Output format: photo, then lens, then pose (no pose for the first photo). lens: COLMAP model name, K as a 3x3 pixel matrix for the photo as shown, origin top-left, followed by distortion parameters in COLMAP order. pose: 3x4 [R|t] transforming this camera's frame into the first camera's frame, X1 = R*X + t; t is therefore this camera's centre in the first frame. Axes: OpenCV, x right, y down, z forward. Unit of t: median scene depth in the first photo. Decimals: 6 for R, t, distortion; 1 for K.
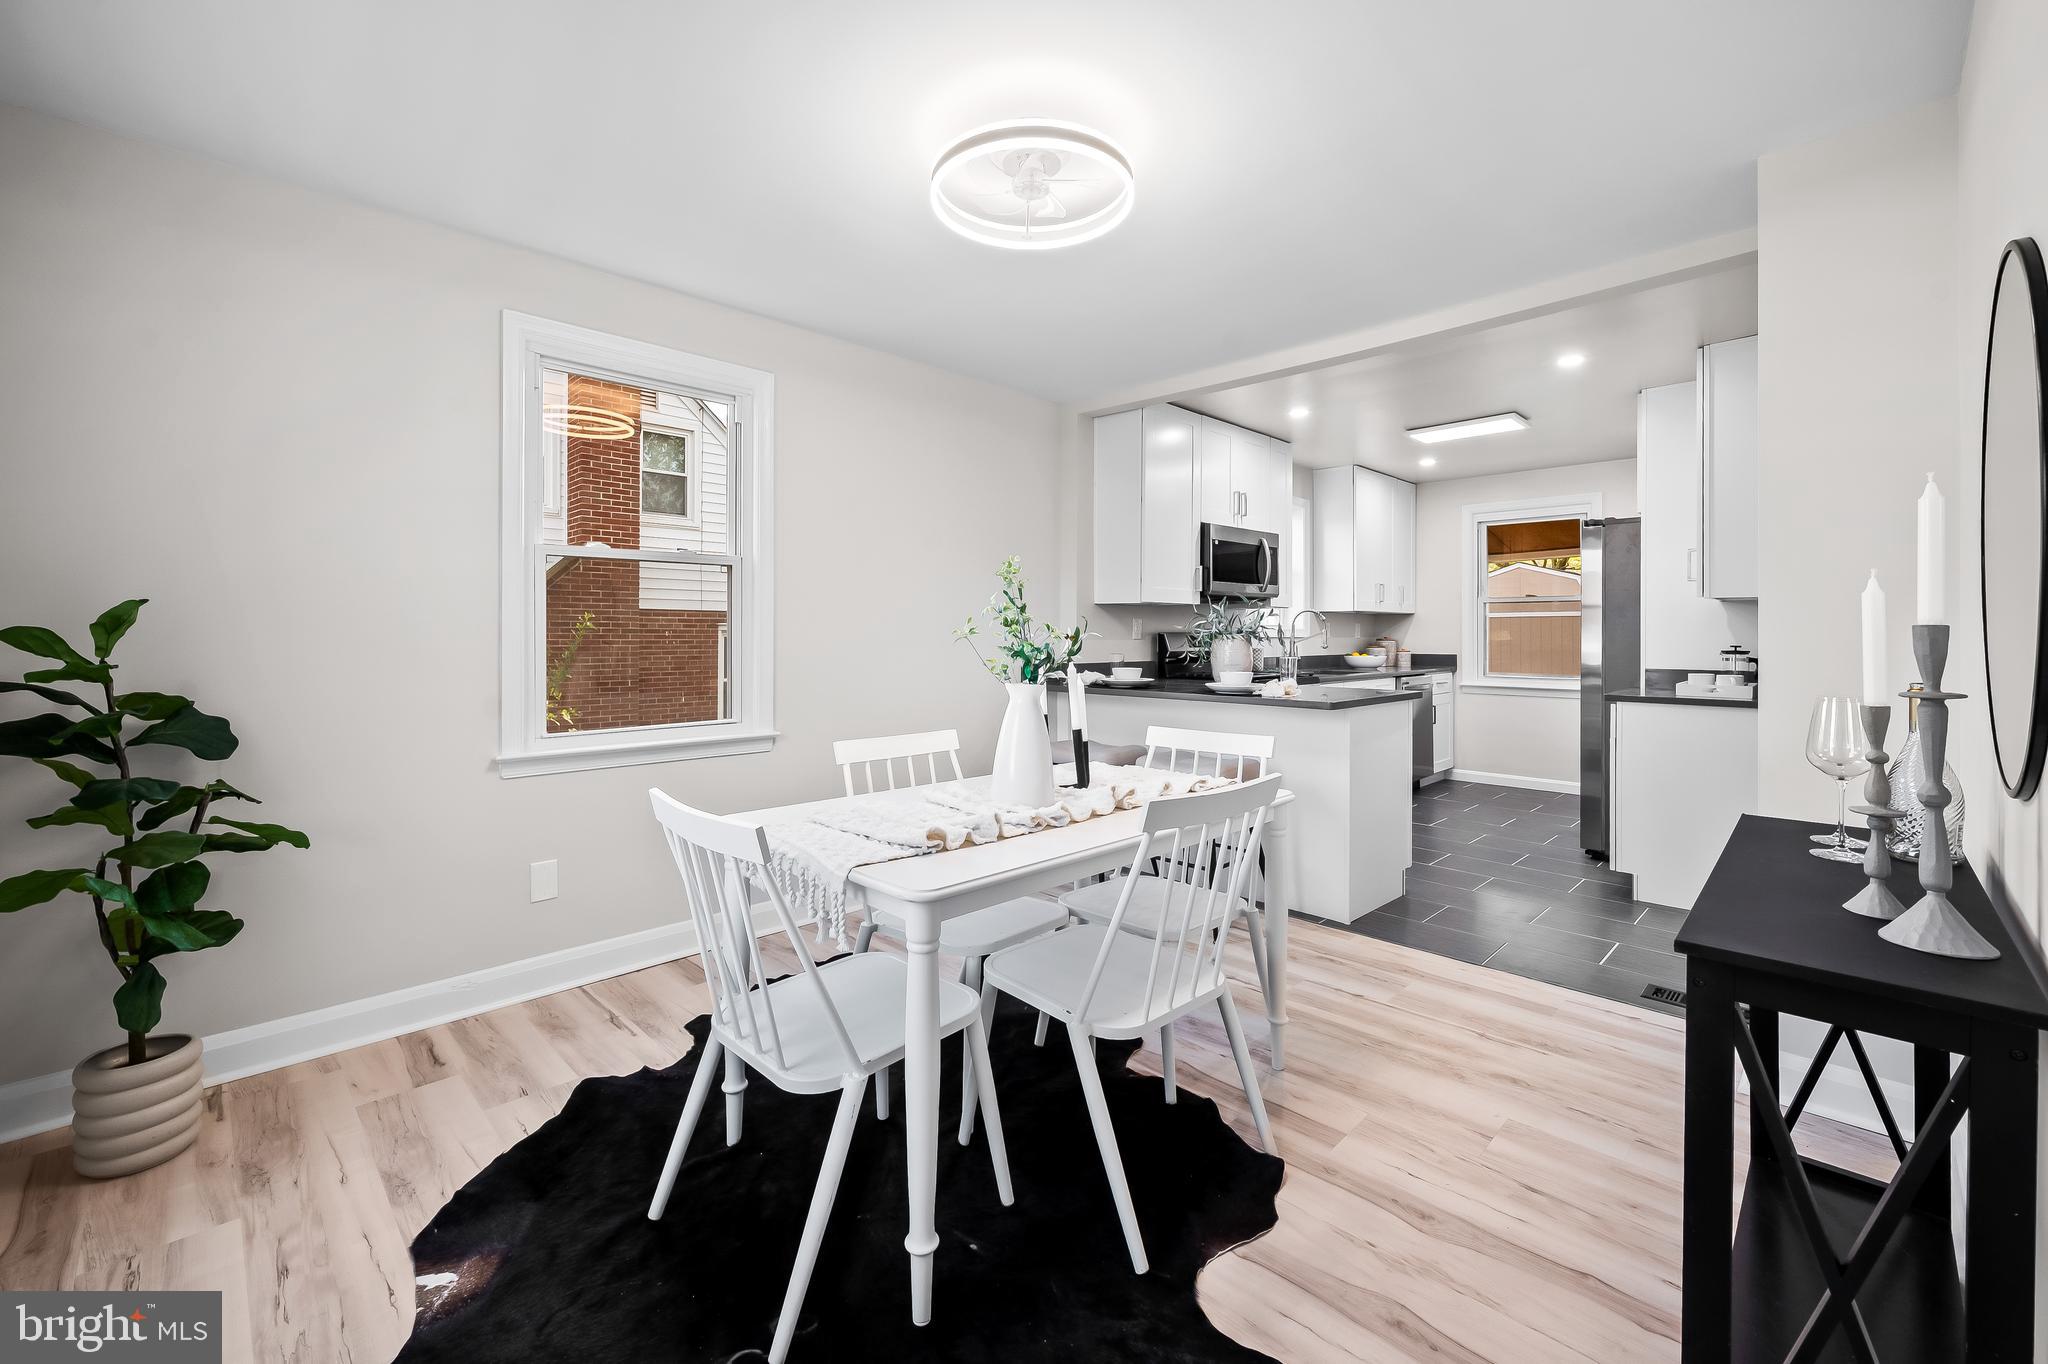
lens RADIAL K [[846.9, 0, 1018.6], [0, 846.9, 626.4], [0, 0, 1]] dist [-0.000136, -0.000126]
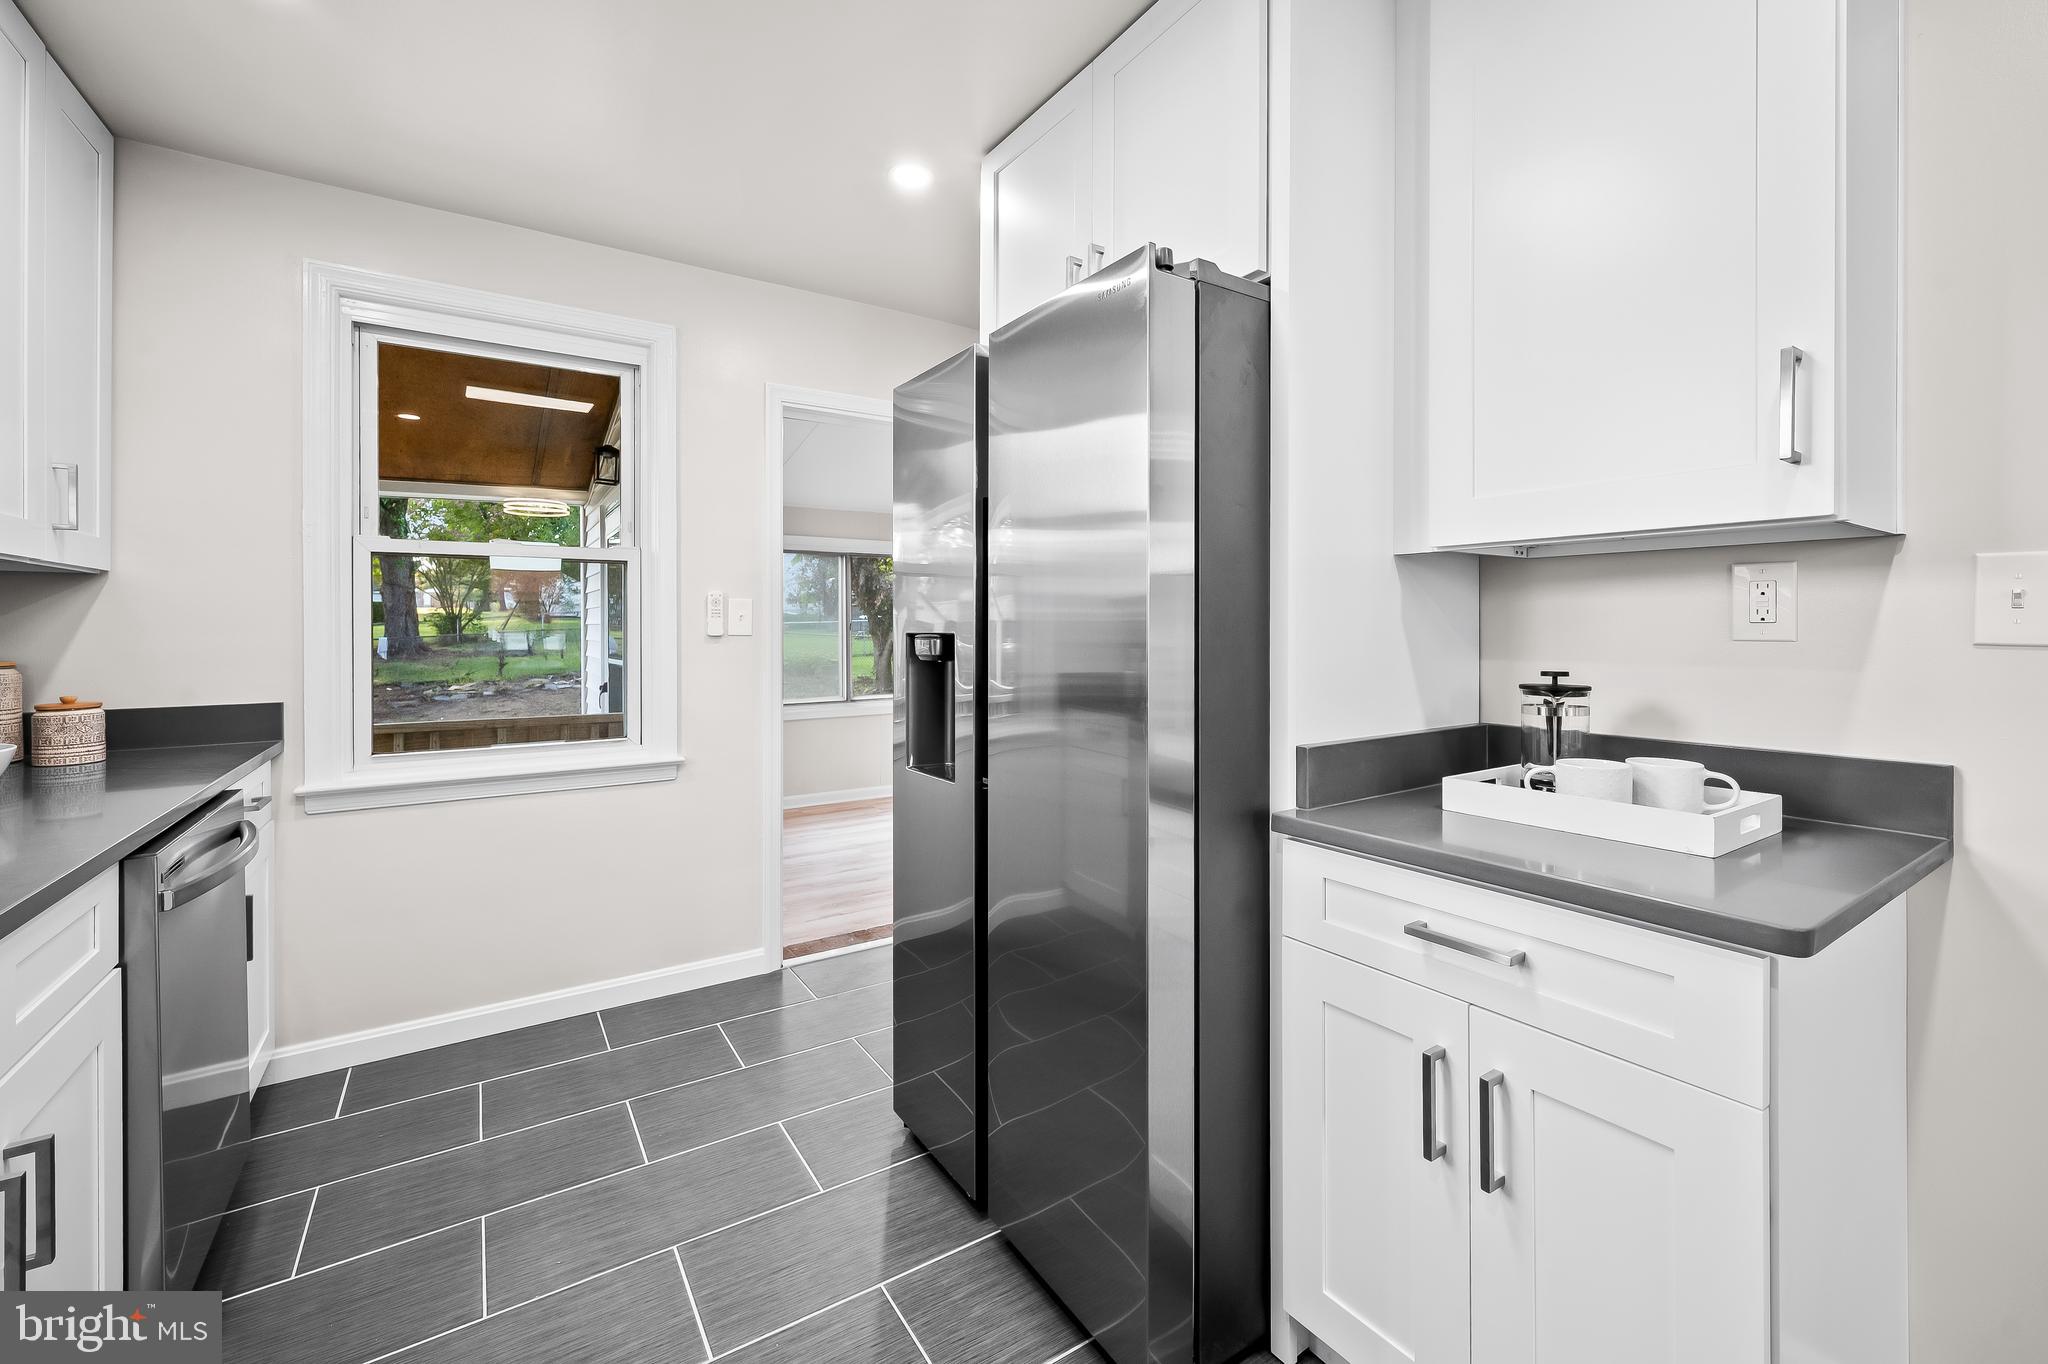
lens RADIAL K [[845.3, 0, 1031.6], [0, 845.3, 627.4], [0, 0, 1]] dist [0.000157, 0.000009]
pose [[0.196876, -0.000306, 0.980428, 0.253320], [-0.004382, 0.999990, 0.001193, 0.002107], [-0.980419, -0.004531, 0.196872, 0.654108]]
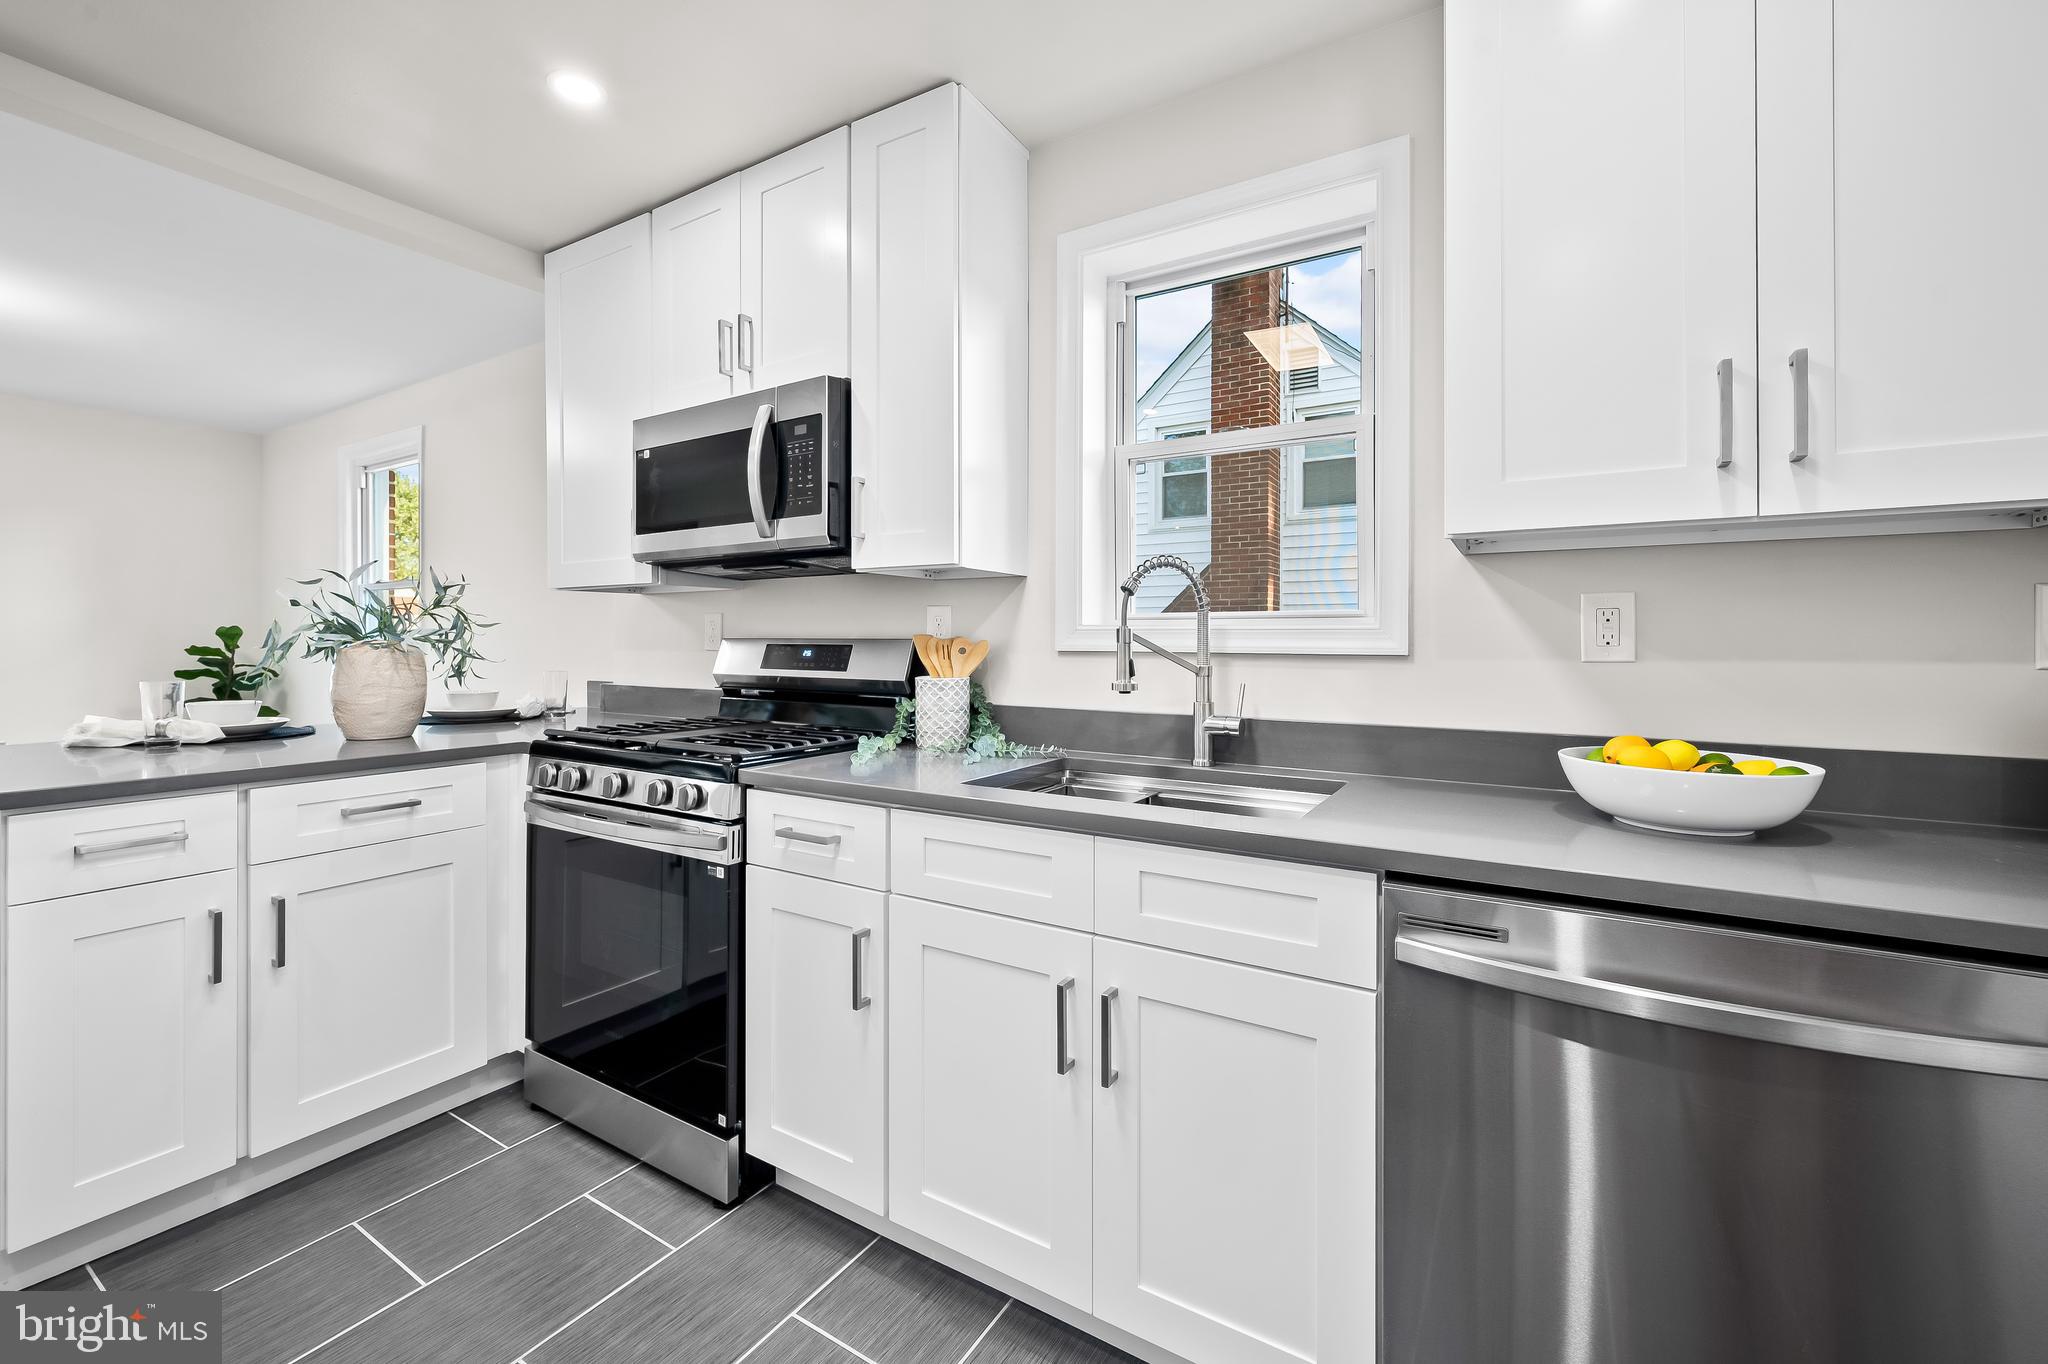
lens RADIAL K [[834.2, 0, 1016.9], [0, 834.2, 640.5], [0, 0, 1]] dist [-0.000121, 0.000390]
pose [[0.230777, -0.001390, -0.973006, 0.536562], [0.004358, 0.999990, -0.000395, 0.007084], [0.972997, -0.004150, 0.230781, 0.777866]]
